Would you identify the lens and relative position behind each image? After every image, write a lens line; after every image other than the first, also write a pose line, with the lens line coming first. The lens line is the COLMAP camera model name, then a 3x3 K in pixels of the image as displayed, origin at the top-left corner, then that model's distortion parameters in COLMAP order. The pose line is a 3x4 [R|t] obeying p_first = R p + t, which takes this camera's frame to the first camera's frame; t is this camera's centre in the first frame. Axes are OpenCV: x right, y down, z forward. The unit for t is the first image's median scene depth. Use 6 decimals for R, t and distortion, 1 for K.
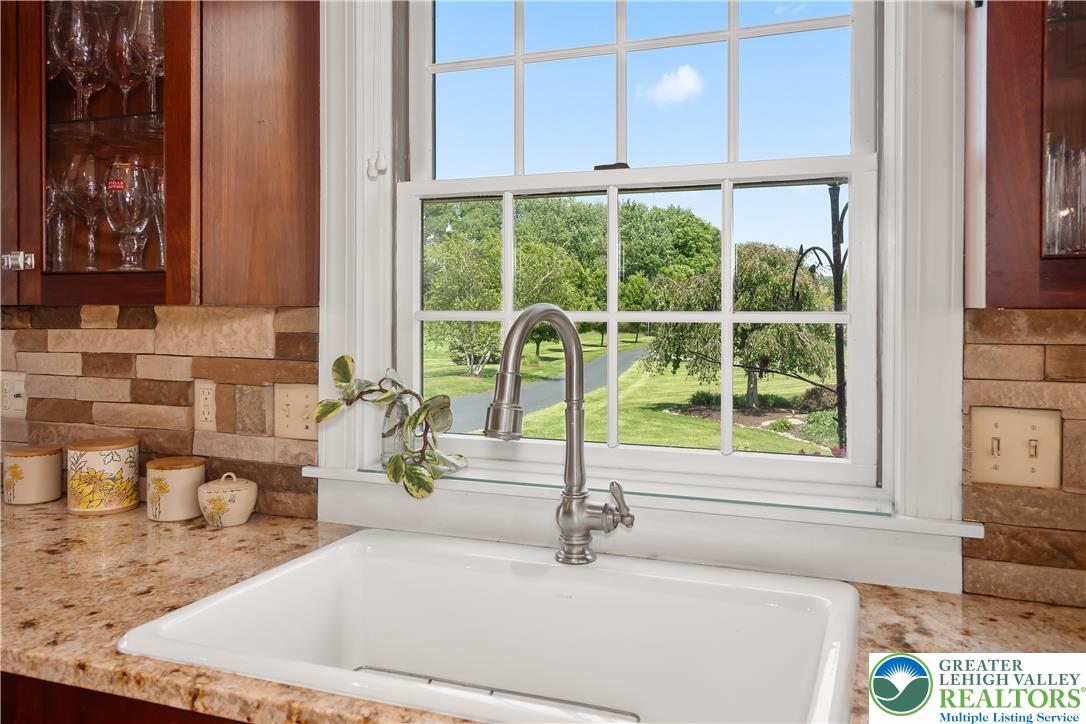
lens RADIAL K [[867.7, 0, 528.5], [0, 867.7, 301.6], [0, 0, 1]] dist [0.005550, 0.006745]
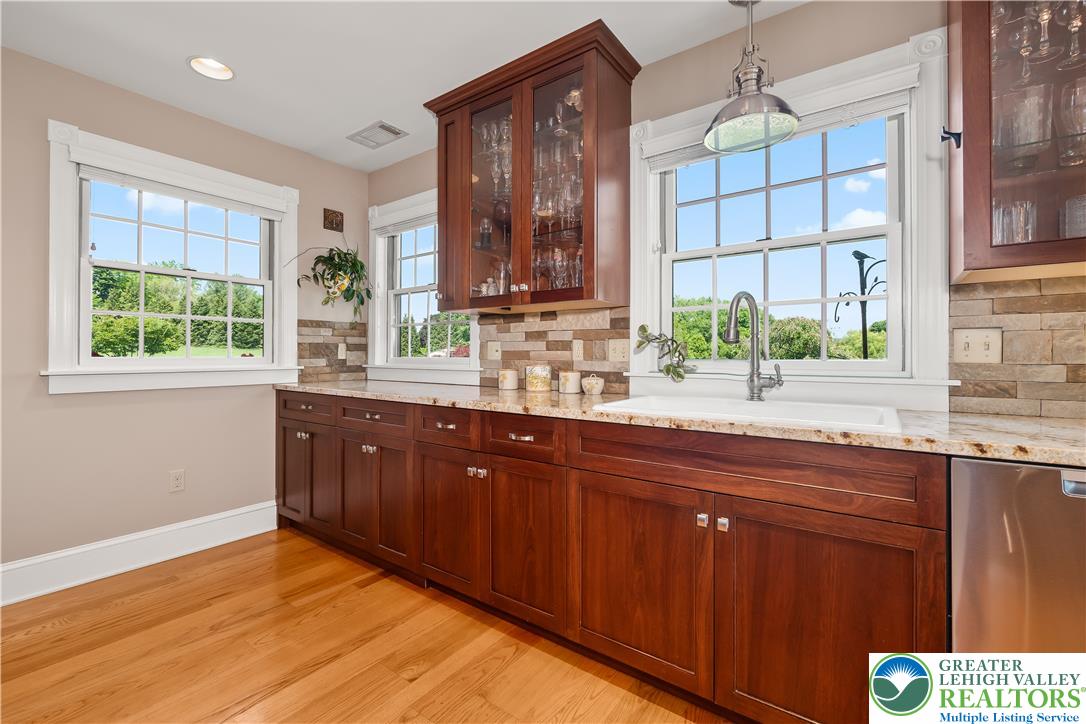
lens RADIAL K [[464.9, 0, 523.1], [0, 464.9, 351.6], [0, 0, 1]] dist [-0.006095, 0.000304]
pose [[0.965306, -0.003605, -0.261097, -0.188883], [0.002188, 0.999981, -0.005716, 0.138748], [0.261113, 0.004946, 0.965296, -0.332072]]
